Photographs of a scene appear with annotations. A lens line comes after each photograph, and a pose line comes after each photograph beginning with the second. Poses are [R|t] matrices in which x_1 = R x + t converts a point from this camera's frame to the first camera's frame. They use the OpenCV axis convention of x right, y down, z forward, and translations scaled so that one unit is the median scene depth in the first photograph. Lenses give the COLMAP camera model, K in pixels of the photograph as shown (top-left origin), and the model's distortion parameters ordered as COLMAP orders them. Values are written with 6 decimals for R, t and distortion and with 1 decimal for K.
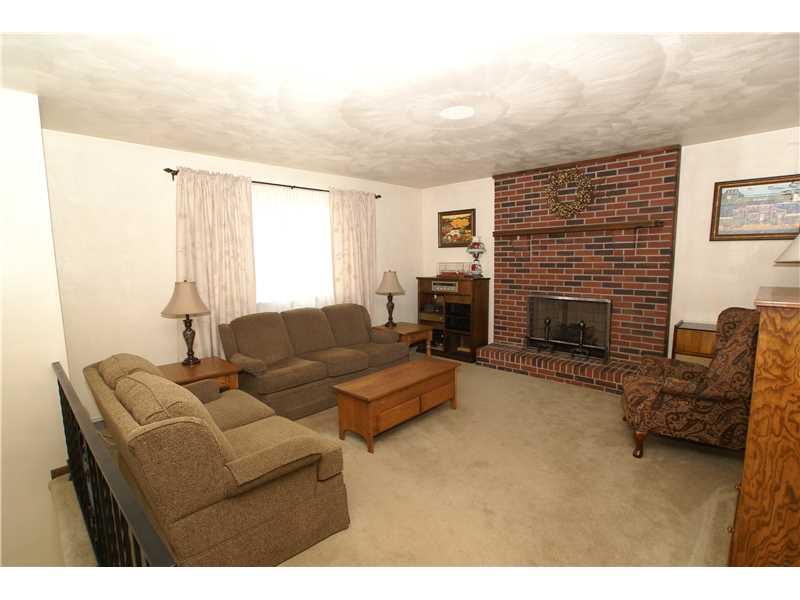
lens RADIAL K [[381.7, 0, 376.5], [0, 381.7, 302.5], [0, 0, 1]] dist [-0.000582, -0.000002]
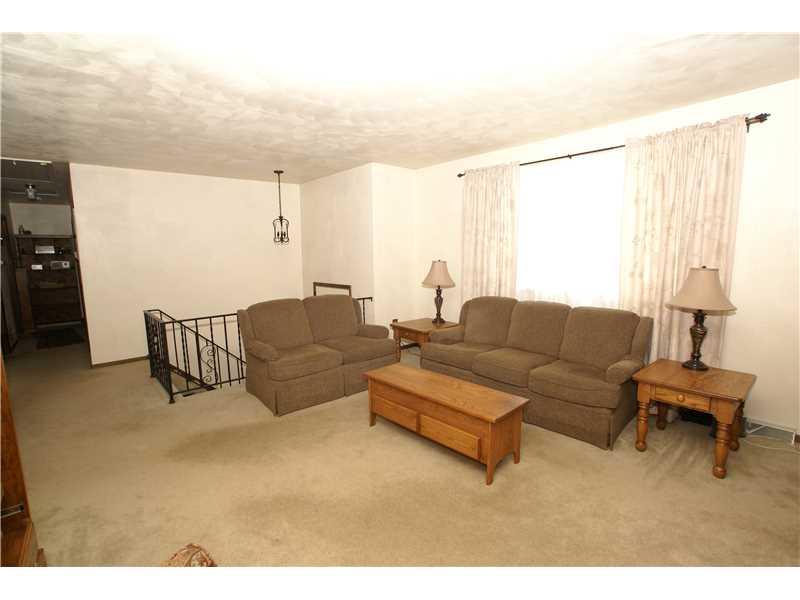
lens RADIAL K [[381.7, 0, 376.5], [0, 381.7, 302.5], [0, 0, 1]] dist [-0.000582, -0.000002]
pose [[-0.040750, 0.159808, -0.986307, 0.848094], [-0.102480, 0.981252, 0.163223, -0.106957], [0.993900, 0.107728, -0.023609, 0.818999]]
